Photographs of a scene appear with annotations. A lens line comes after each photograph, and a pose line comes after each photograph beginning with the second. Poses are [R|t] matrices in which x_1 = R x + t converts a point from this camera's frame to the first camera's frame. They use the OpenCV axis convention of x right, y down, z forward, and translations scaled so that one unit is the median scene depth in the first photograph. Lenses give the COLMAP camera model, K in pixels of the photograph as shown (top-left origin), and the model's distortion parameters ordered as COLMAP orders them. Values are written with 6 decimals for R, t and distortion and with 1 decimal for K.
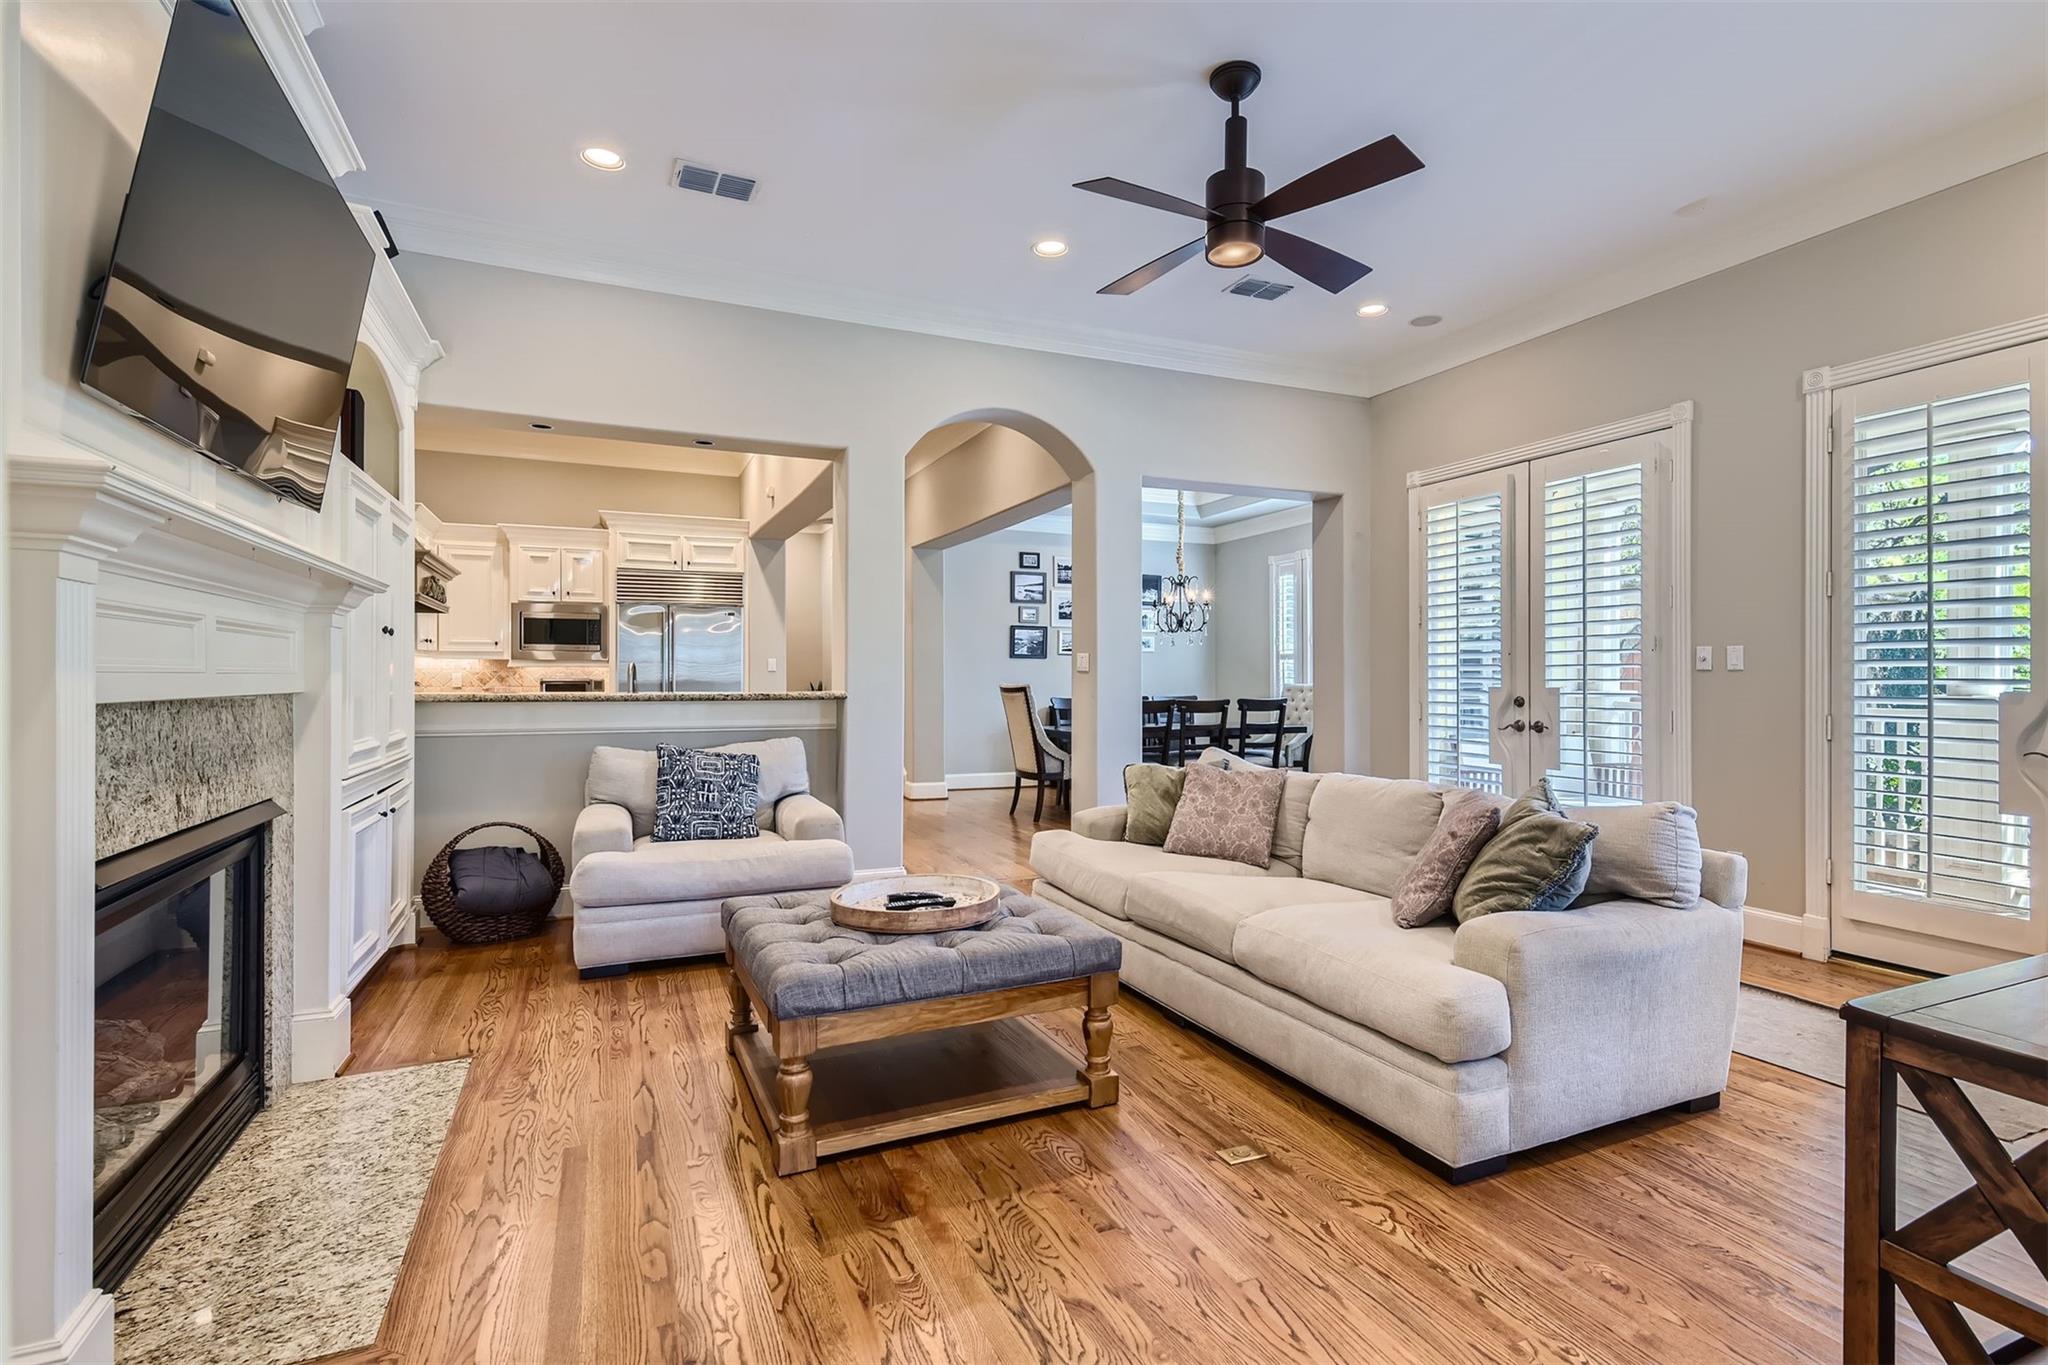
lens RADIAL K [[964.5, 0, 1039.4], [0, 964.5, 683.4], [0, 0, 1]] dist [0.014492, -0.001467]
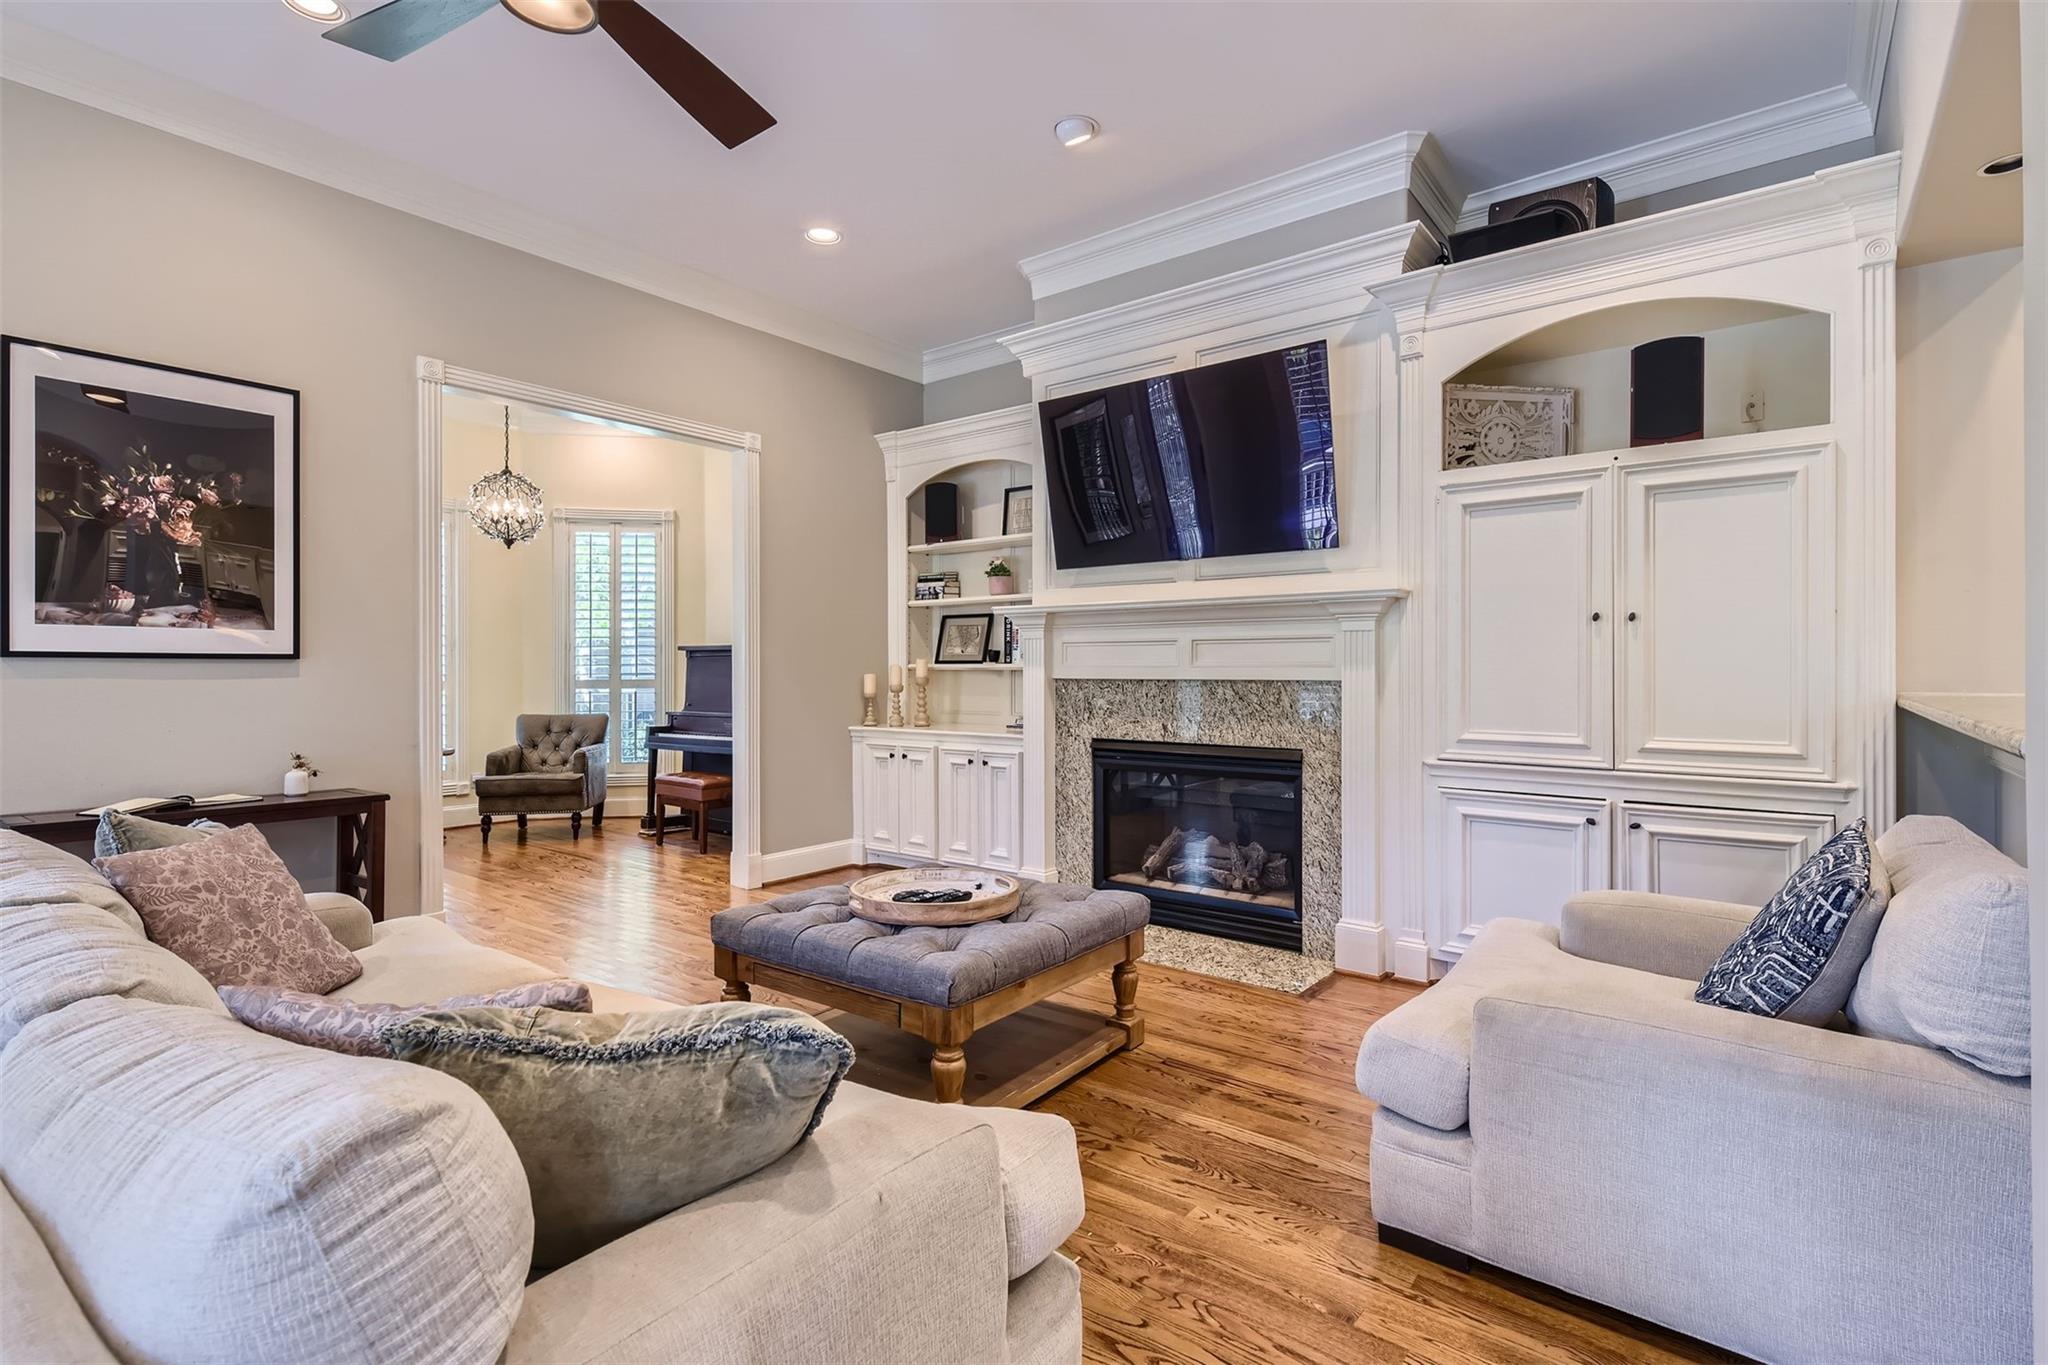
lens RADIAL K [[964.5, 0, 1043.2], [0, 964.5, 668.8], [0, 0, 1]] dist [0.014492, -0.001467]
pose [[-0.880289, -0.000662, -0.474438, 0.082342], [-0.004506, 0.999966, 0.006967, -0.004788], [0.474417, 0.008271, -0.880261, 0.641100]]
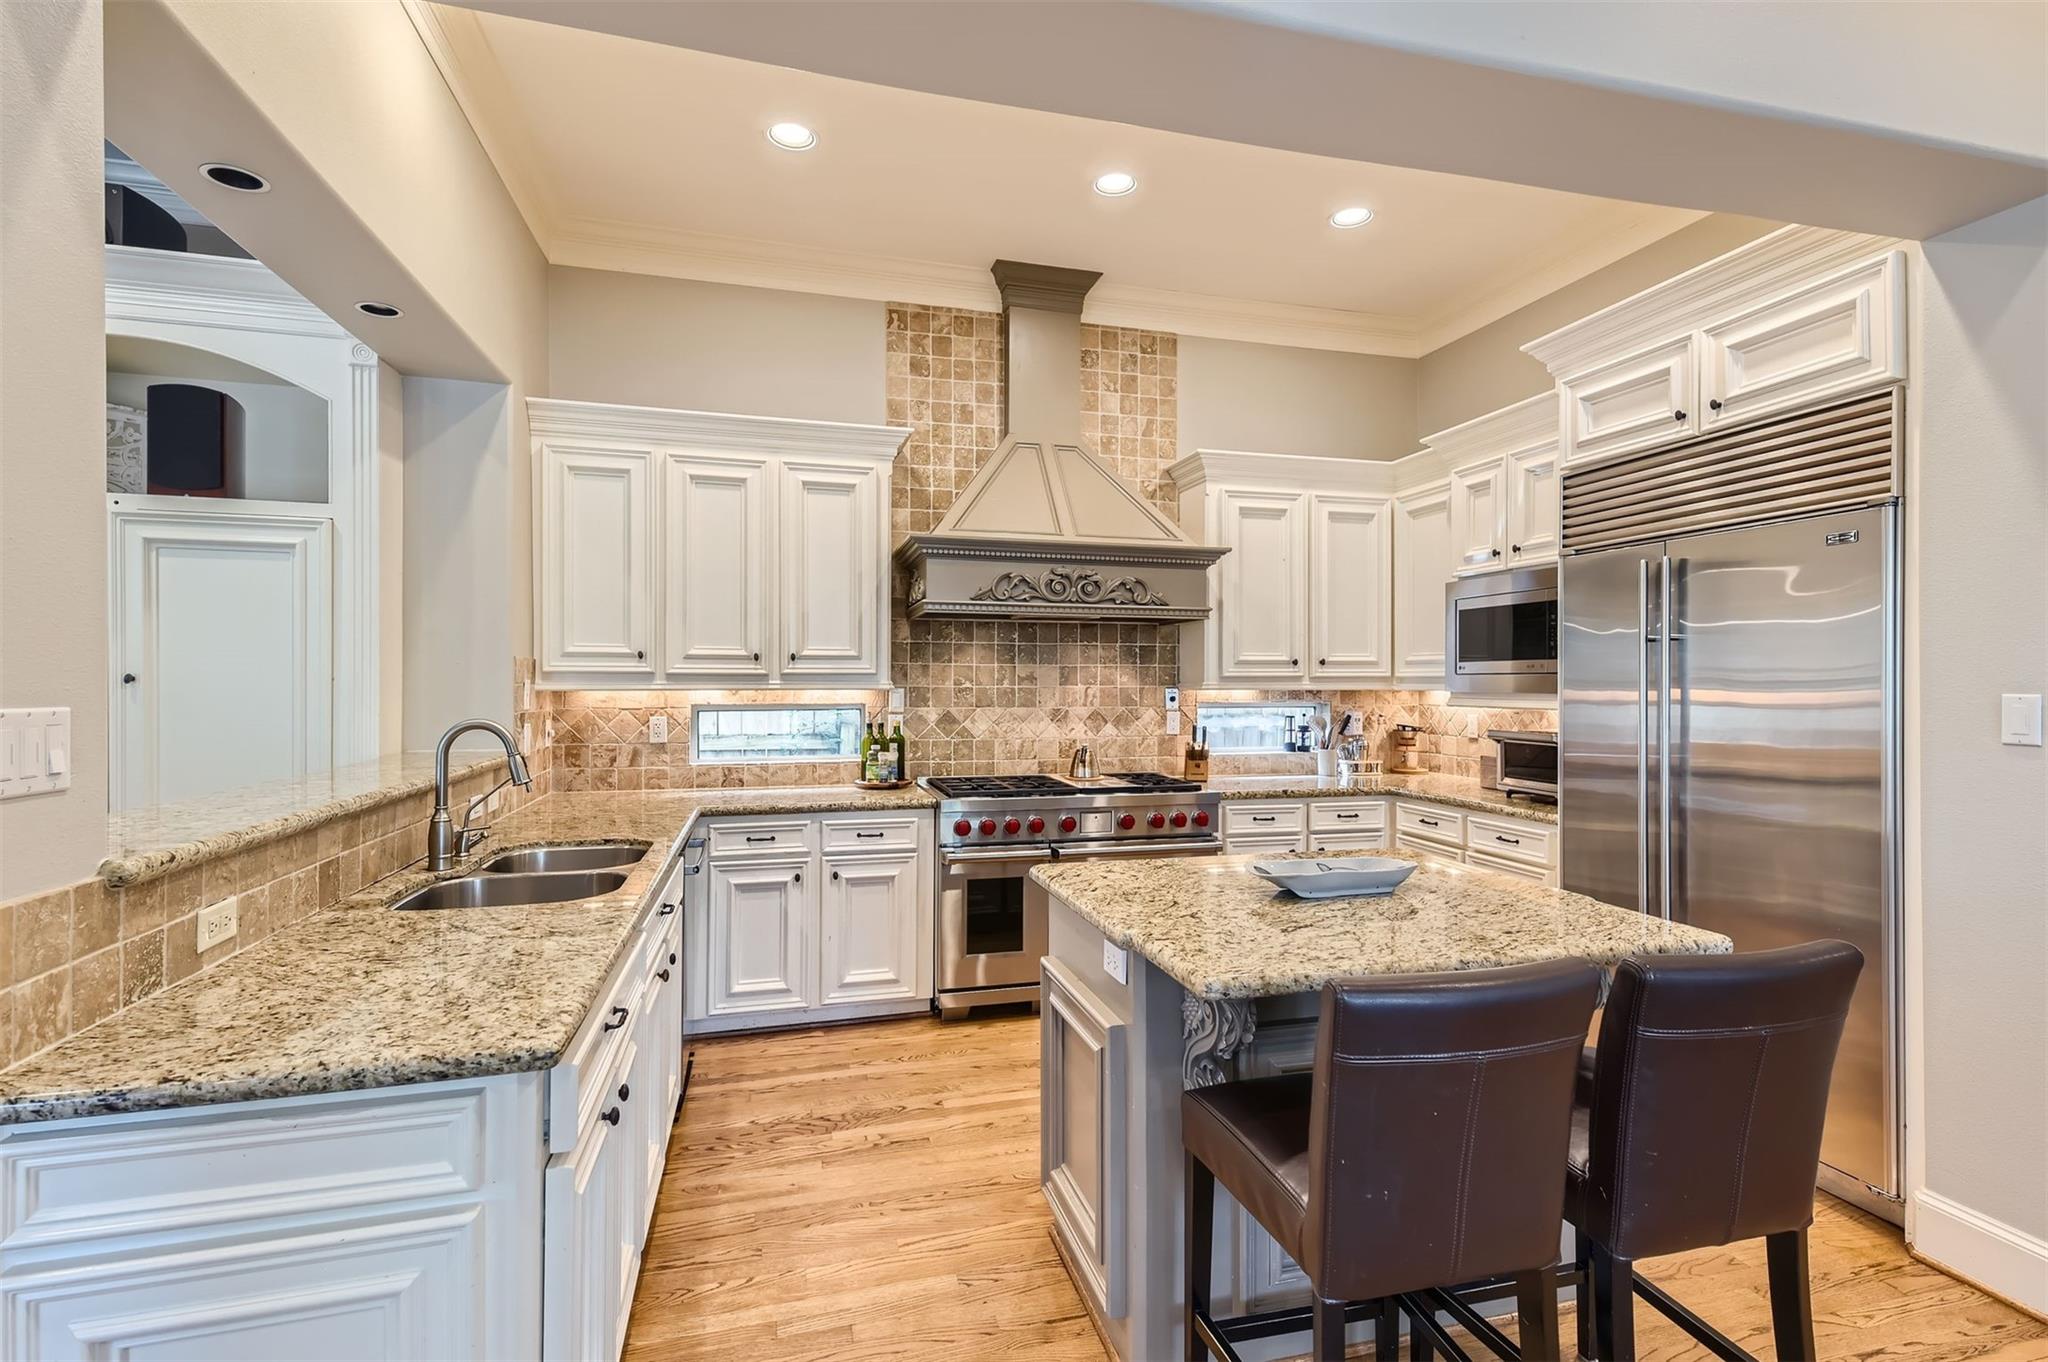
lens RADIAL K [[938.3, 0, 1038.2], [0, 938.3, 679.9], [0, 0, 1]] dist [0.015243, -0.006213]
pose [[-0.151518, 0.000422, -0.988454, -0.009925], [-0.013420, 0.999907, 0.002484, -0.027245], [0.988363, 0.013641, -0.151498, 0.783976]]
